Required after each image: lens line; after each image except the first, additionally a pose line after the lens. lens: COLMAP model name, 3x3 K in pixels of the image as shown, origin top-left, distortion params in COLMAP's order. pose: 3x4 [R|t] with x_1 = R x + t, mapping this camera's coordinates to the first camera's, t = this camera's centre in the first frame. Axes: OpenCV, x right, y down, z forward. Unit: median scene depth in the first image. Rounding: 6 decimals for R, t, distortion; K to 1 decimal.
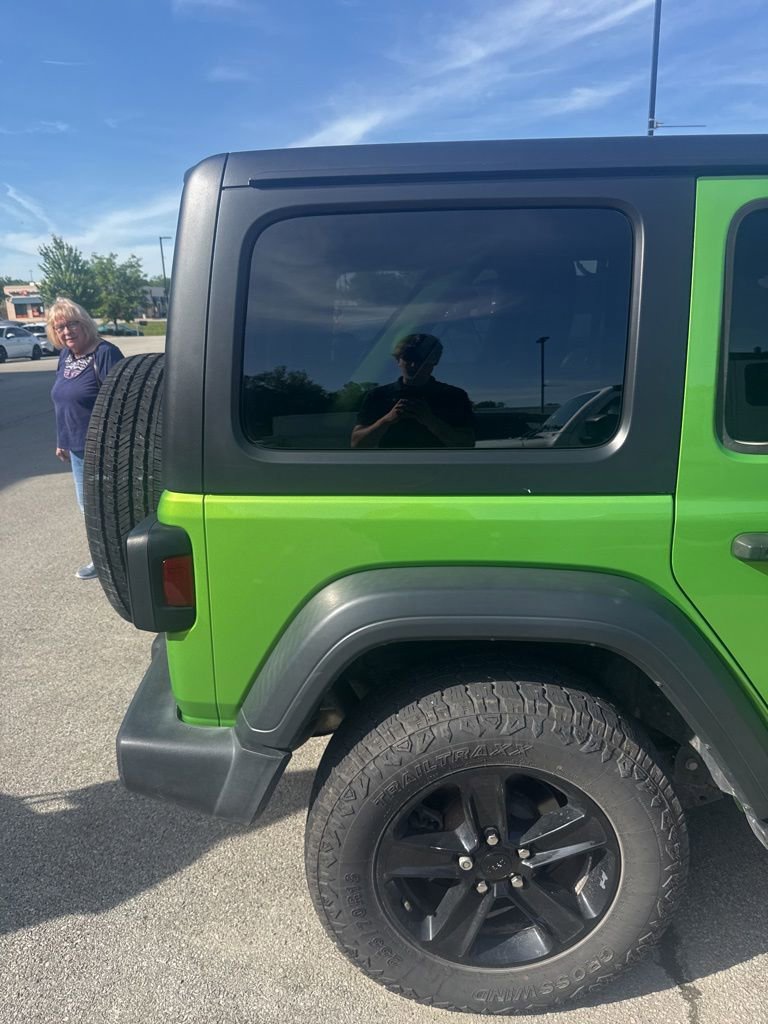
lens RADIAL K [[734.1, 0, 378.1], [0, 734.1, 506.4], [0, 0, 1]] dist [0.009528, -0.020819]
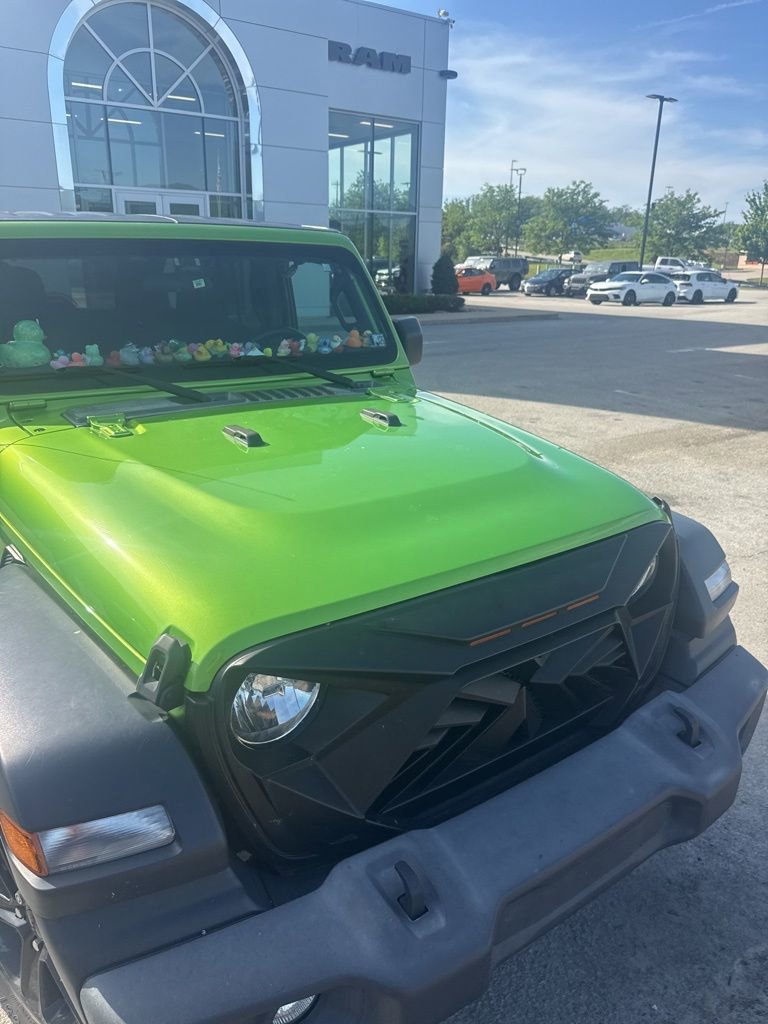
lens RADIAL K [[734.1, 0, 394.5], [0, 734.1, 511.8], [0, 0, 1]] dist [0.009528, -0.020819]
pose [[0.587294, 0.312362, -0.746669, 3.308218], [-0.252433, 0.947202, 0.197702, -0.538858], [0.769001, 0.072374, 0.635137, 0.917793]]
